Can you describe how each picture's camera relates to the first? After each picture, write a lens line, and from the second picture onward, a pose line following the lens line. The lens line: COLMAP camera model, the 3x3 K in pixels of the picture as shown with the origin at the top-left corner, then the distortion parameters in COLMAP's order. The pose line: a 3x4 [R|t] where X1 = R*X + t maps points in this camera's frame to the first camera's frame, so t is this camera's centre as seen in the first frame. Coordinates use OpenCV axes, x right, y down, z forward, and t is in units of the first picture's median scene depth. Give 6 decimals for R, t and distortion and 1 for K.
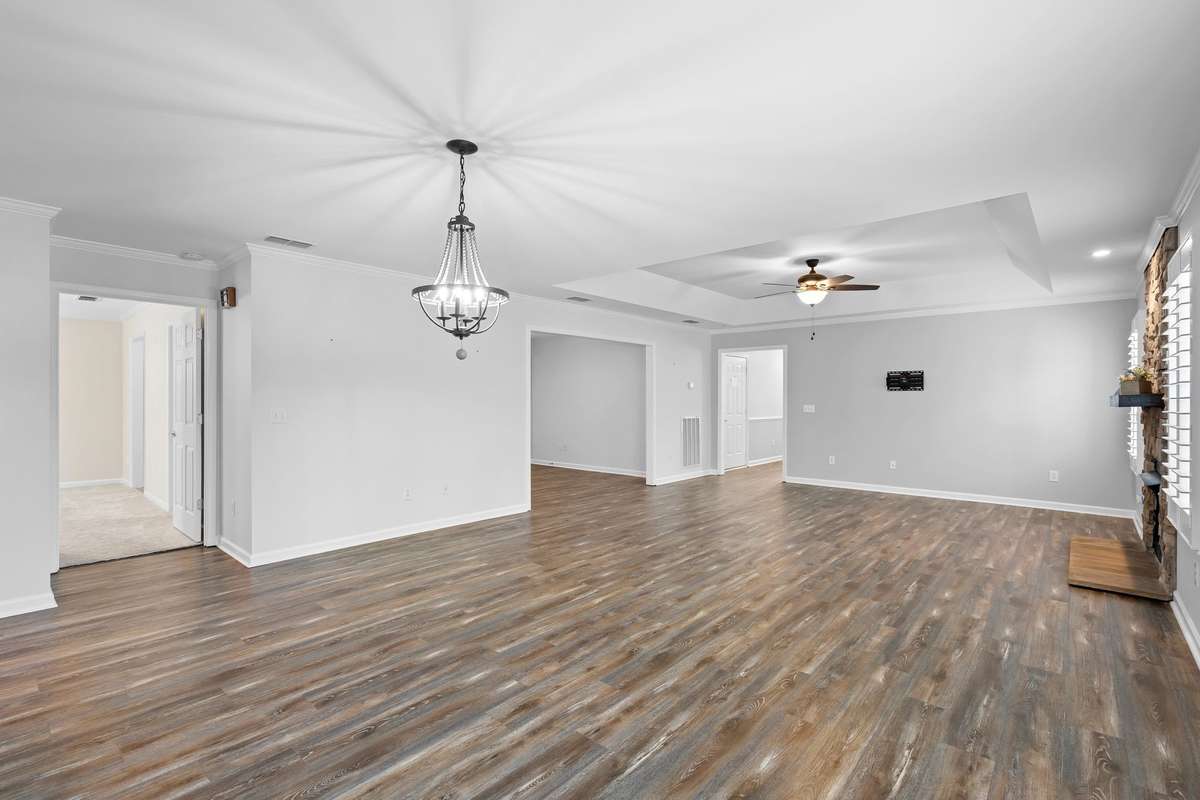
lens RADIAL K [[544.2, 0, 600.0], [0, 544.2, 400.0], [0, 0, 1]] dist [0.001520, 0.000280]
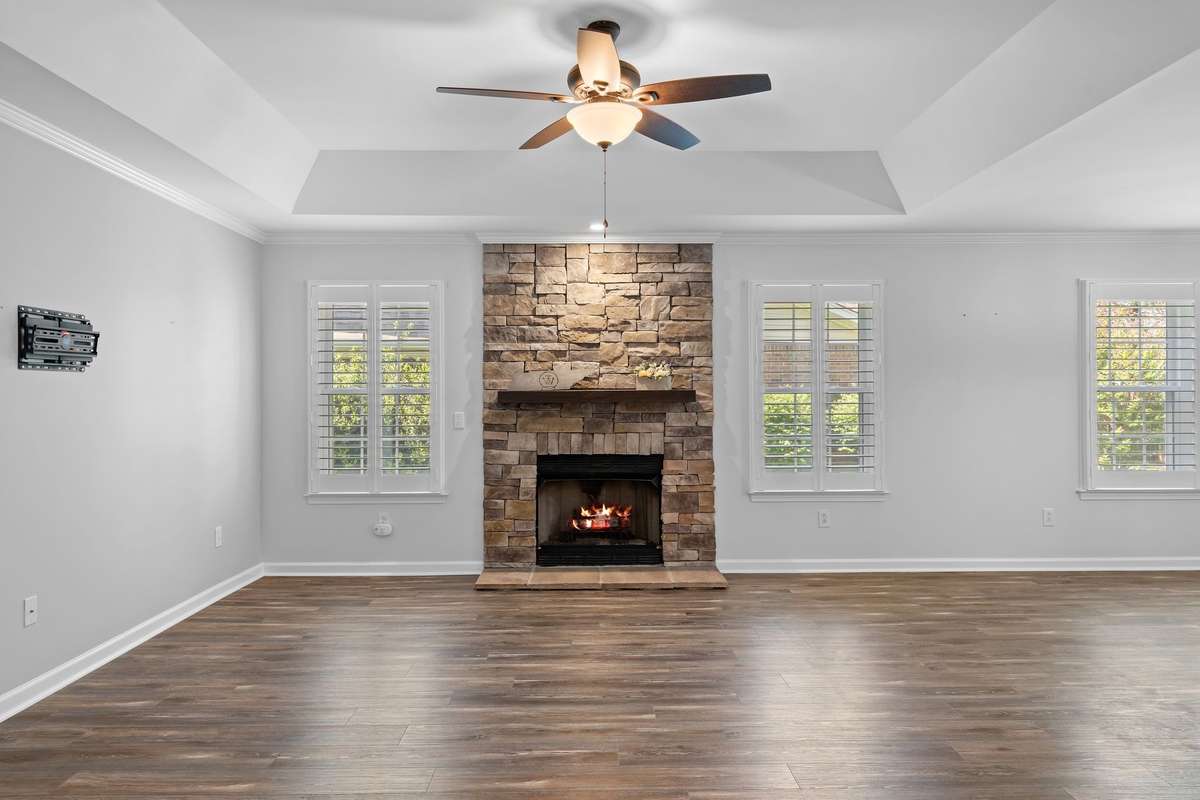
lens RADIAL K [[788.8, 0, 594.3], [0, 788.8, 388.8], [0, 0, 1]] dist [0.003576, 0.001604]
pose [[-0.668018, 0.007035, 0.744112, -0.023239], [0.004930, 0.999975, -0.005028, -0.007491], [-0.744129, 0.000310, -0.668036, 2.860242]]
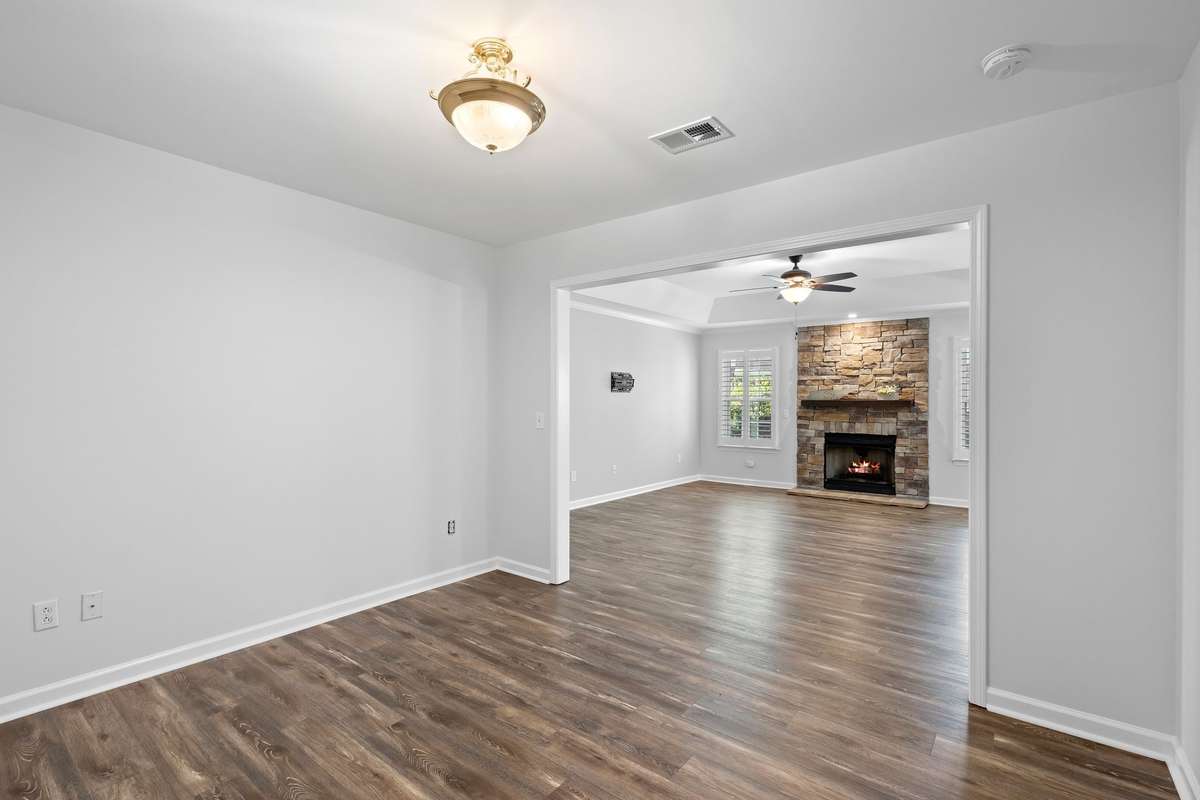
lens RADIAL K [[544.2, 0, 600.0], [0, 544.2, 400.0], [0, 0, 1]] dist [0.001520, 0.000280]
pose [[-0.056354, 0.000277, 0.998411, -1.118838], [-0.002590, 0.999997, -0.000423, -0.009101], [-0.998408, -0.002610, -0.056353, 2.907700]]
